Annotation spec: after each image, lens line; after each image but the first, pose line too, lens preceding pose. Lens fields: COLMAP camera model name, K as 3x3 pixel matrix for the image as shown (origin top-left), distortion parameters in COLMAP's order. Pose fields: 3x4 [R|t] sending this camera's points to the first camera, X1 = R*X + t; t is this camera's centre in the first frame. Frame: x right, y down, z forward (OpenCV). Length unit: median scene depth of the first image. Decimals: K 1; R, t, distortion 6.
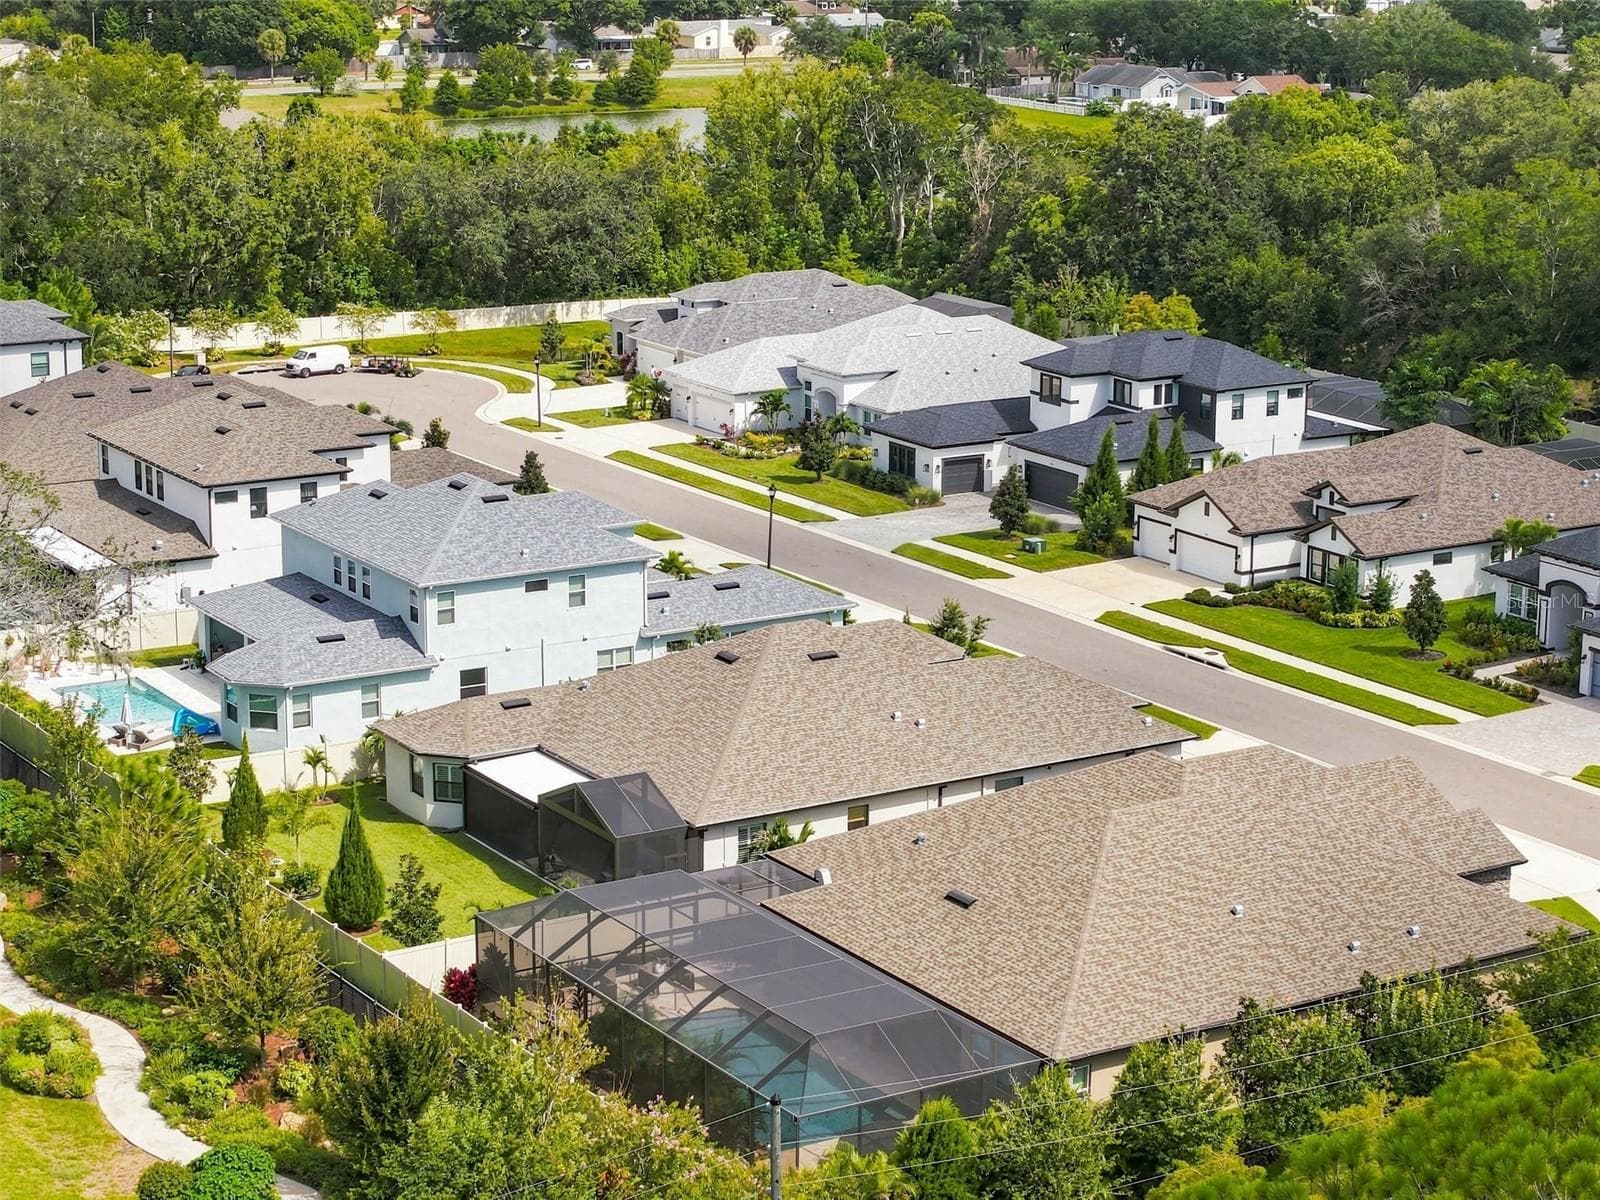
lens RADIAL K [[3193.5, 0, 800.0], [0, 3193.5, 600.0], [0, 0, 1]] dist [-0.026148, -0.328873]
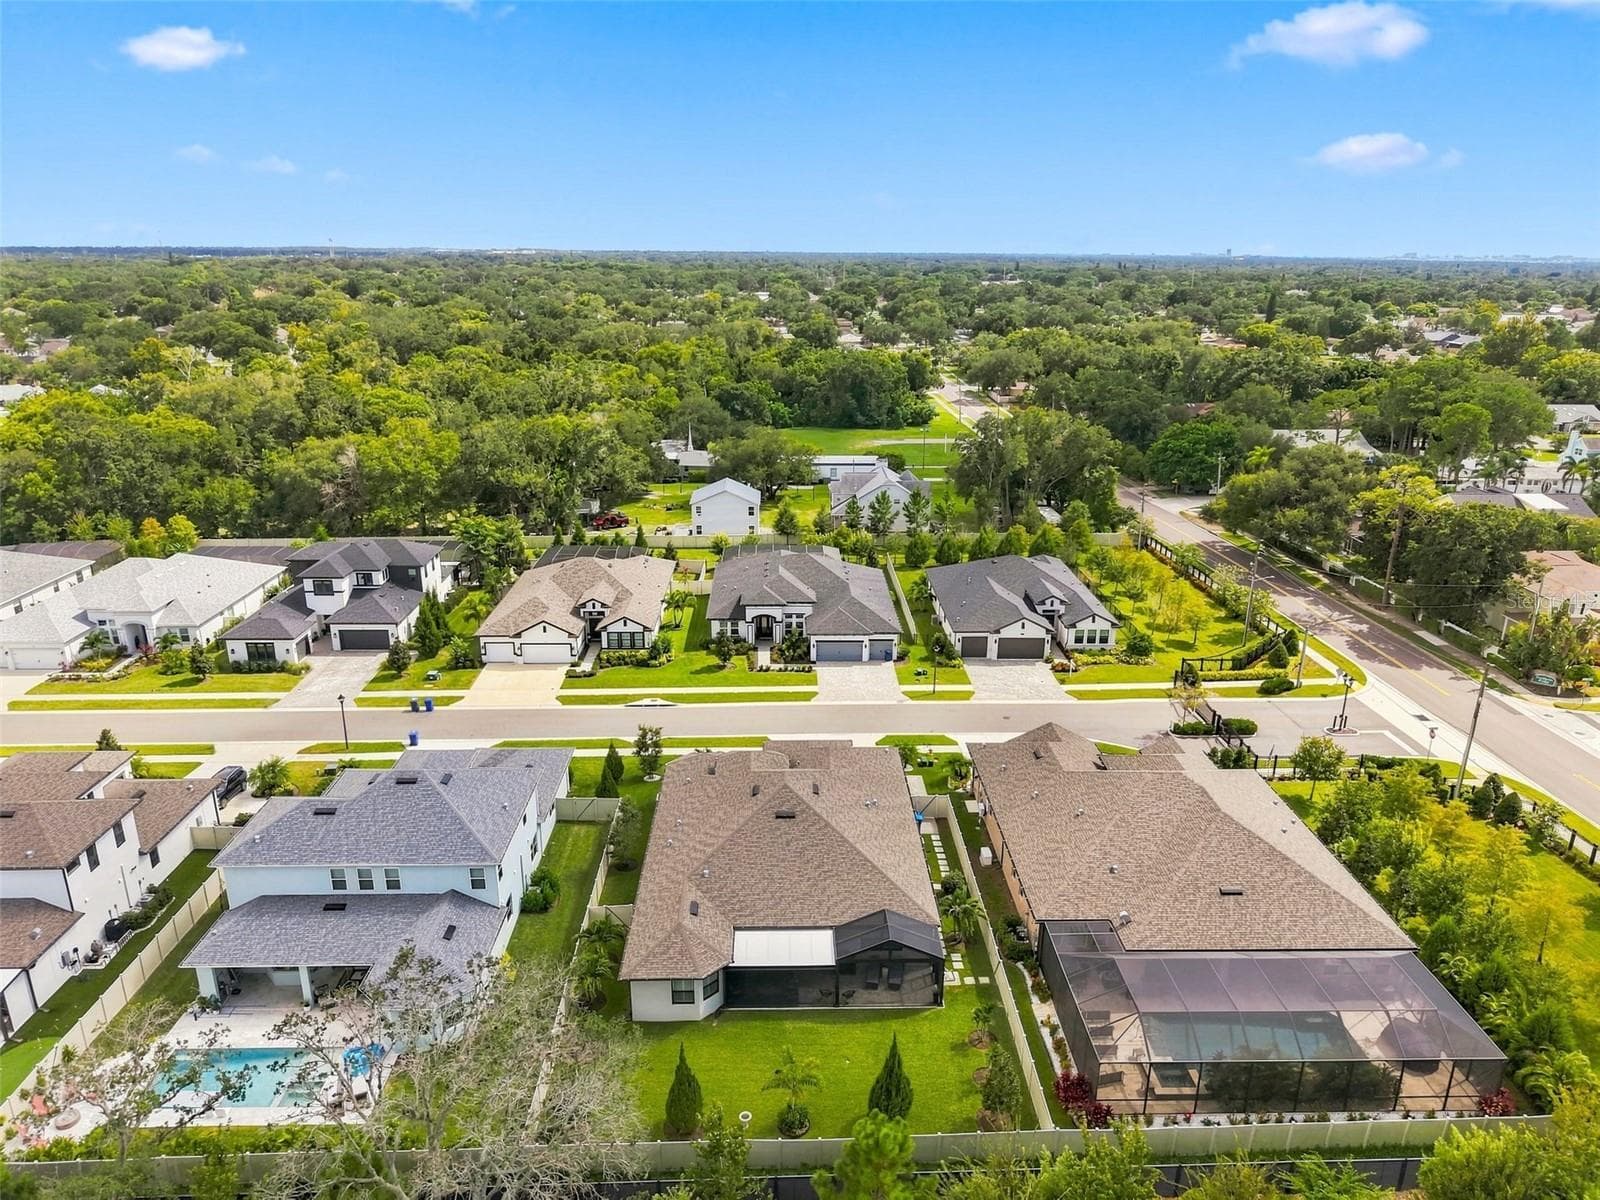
lens RADIAL K [[1080.9, 0, 800.0], [0, 1080.9, 600.0], [0, 0, 1]] dist [0.003157, 0.000207]
pose [[0.475001, -0.252318, 0.843036, -0.332597], [0.195170, 0.964359, 0.178663, -0.130062], [-0.858069, 0.079671, 0.507316, 0.562851]]
